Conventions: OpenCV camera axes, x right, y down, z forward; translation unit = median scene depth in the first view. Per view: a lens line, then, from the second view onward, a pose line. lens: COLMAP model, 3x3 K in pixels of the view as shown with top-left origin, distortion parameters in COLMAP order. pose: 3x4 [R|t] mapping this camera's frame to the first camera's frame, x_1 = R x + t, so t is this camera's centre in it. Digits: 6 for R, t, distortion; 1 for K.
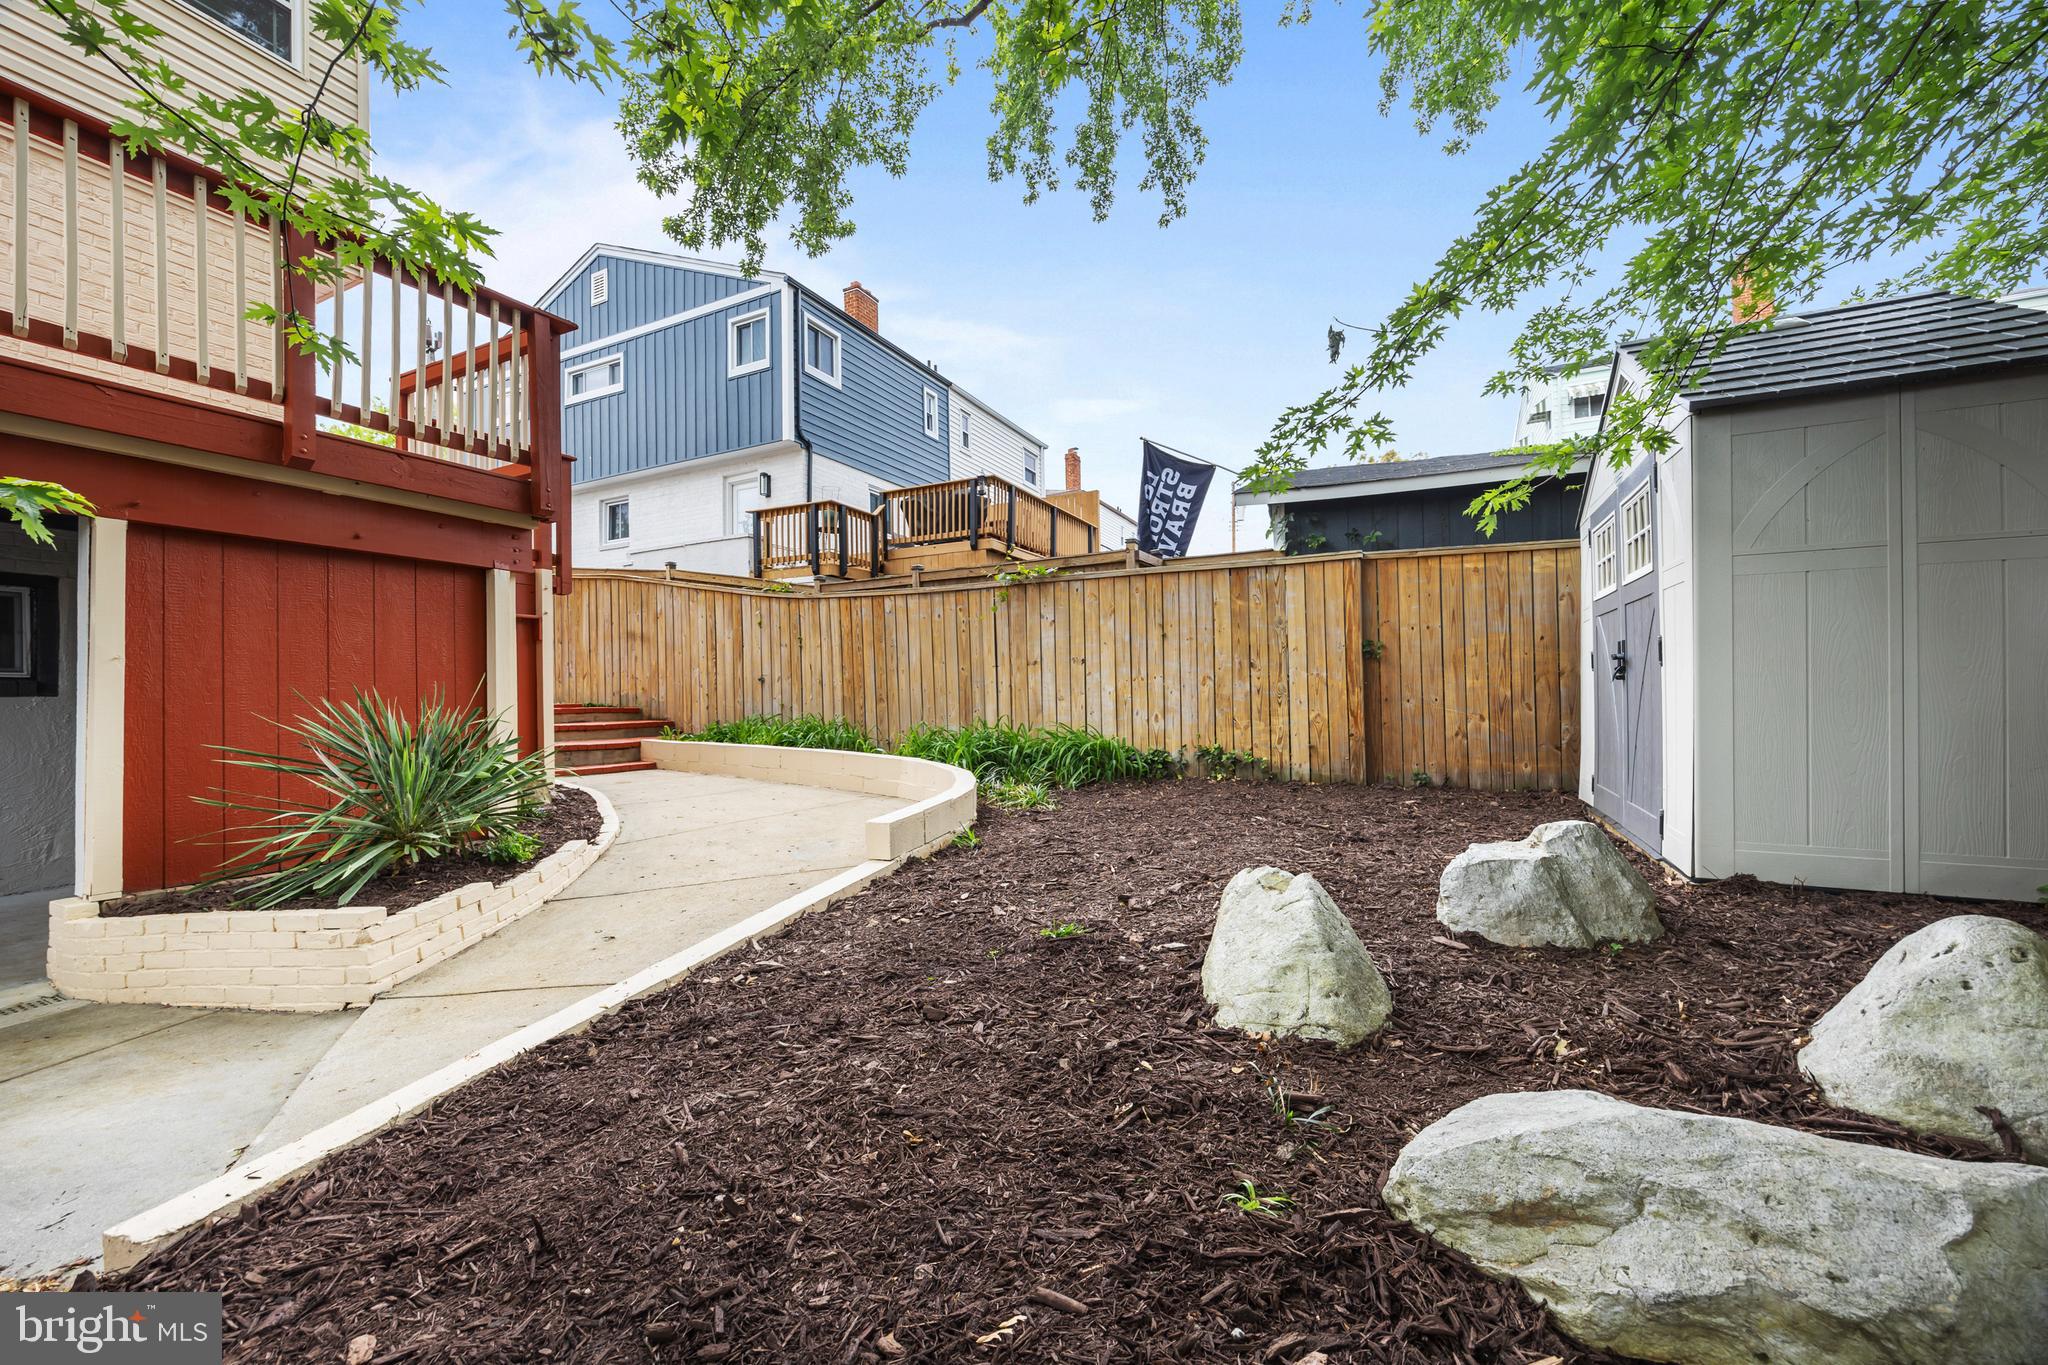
lens RADIAL K [[819.2, 0, 1019.4], [0, 819.2, 683.9], [0, 0, 1]] dist [-0.002993, 0.000576]
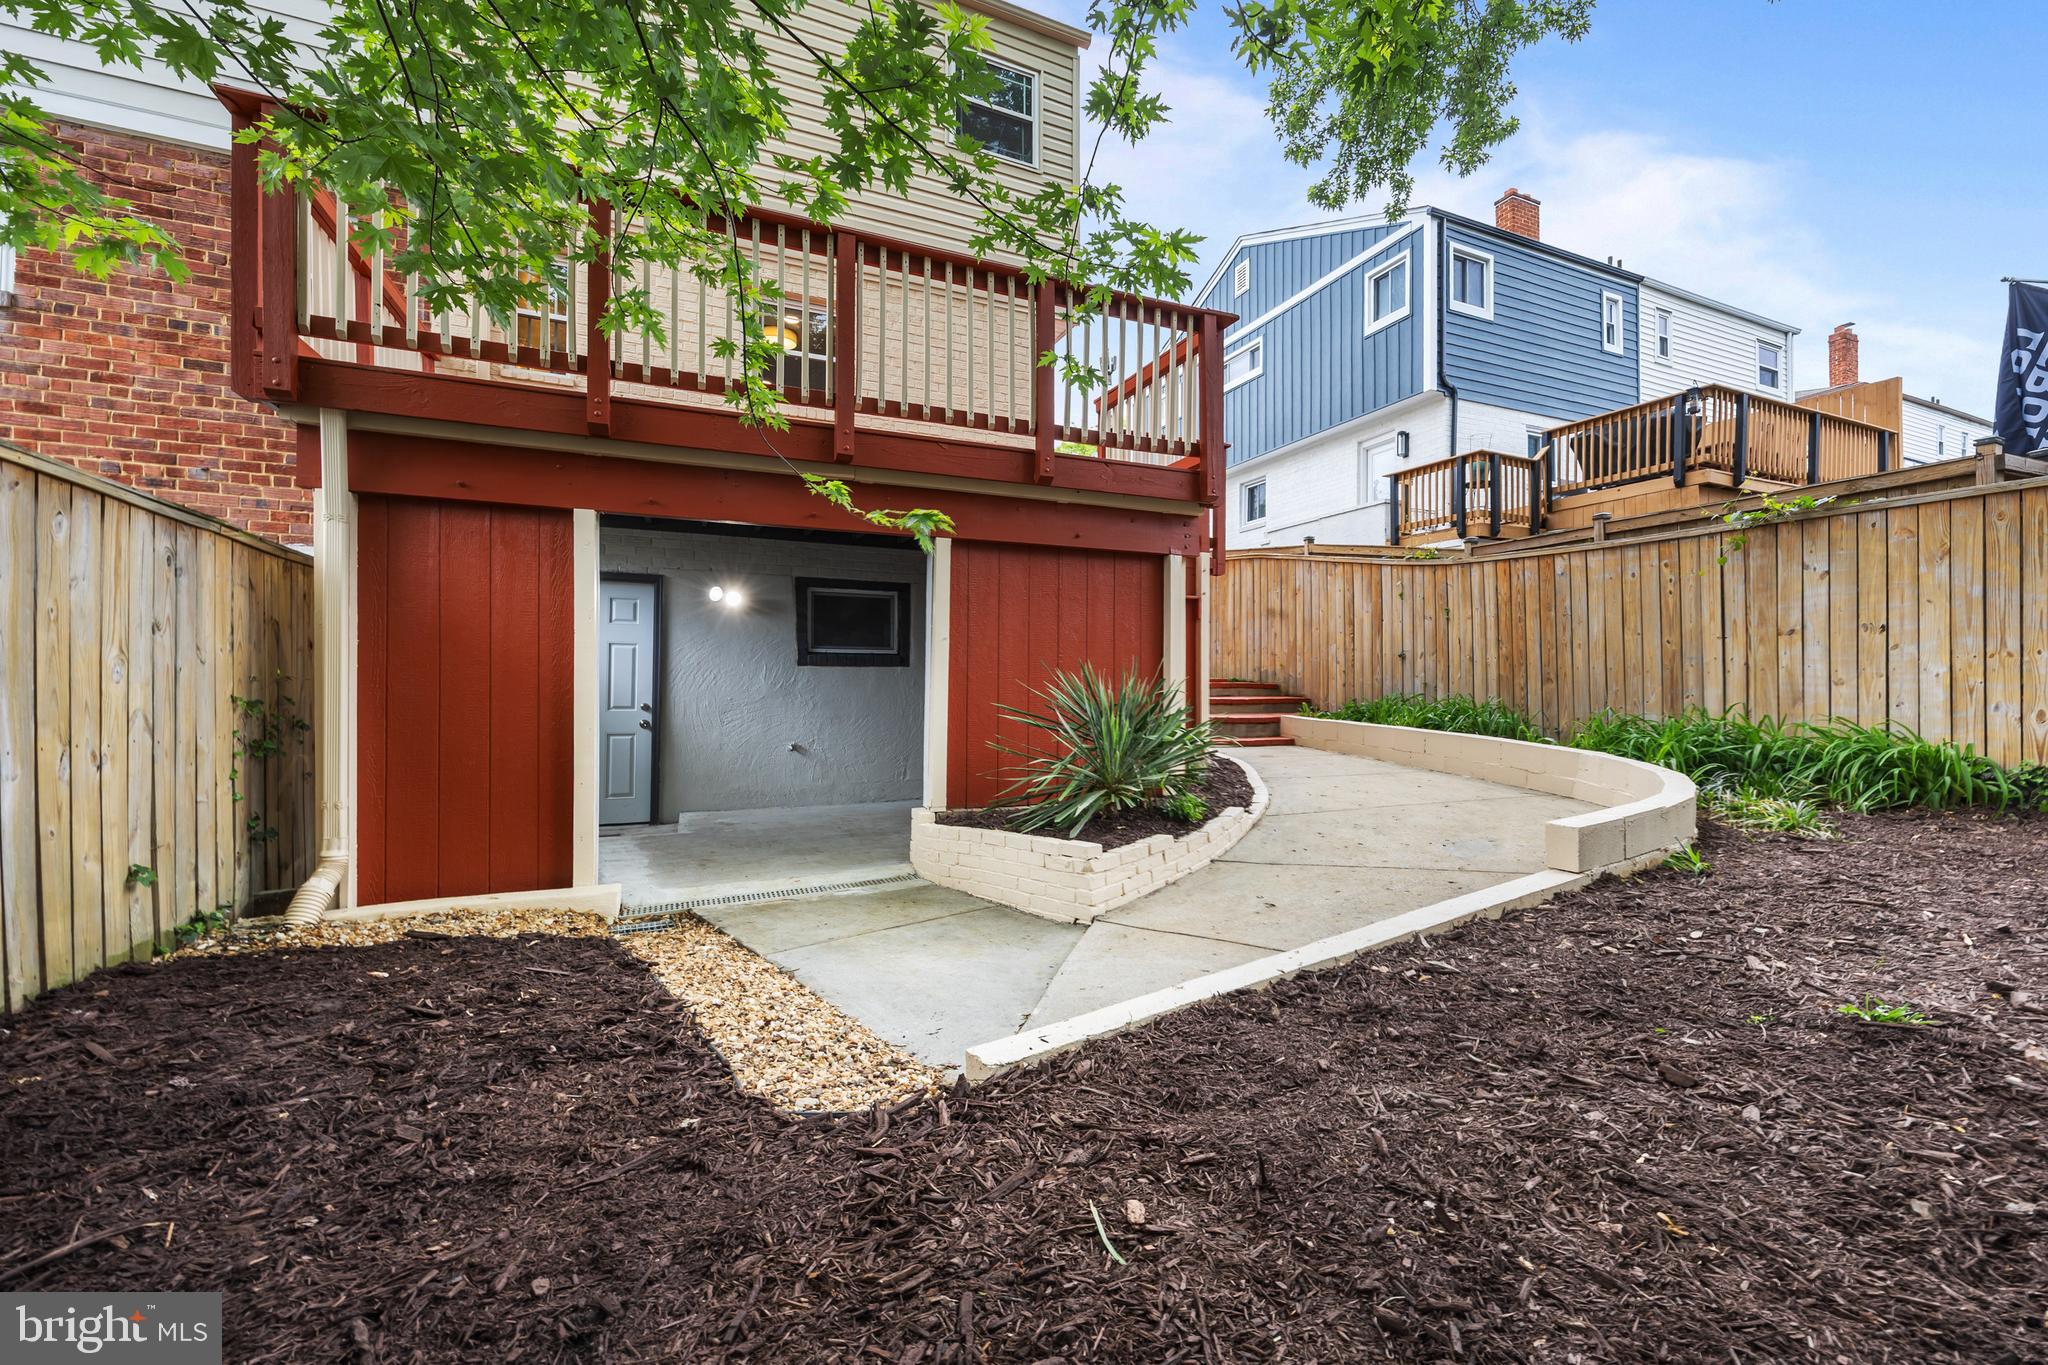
lens RADIAL K [[819.2, 0, 937.8], [0, 819.2, 681.0], [0, 0, 1]] dist [-0.002993, 0.000576]
pose [[0.767877, 0.006692, -0.640563, -0.147868], [-0.001795, 0.999964, 0.008294, 0.019430], [0.640595, -0.005219, 0.767861, -0.050085]]
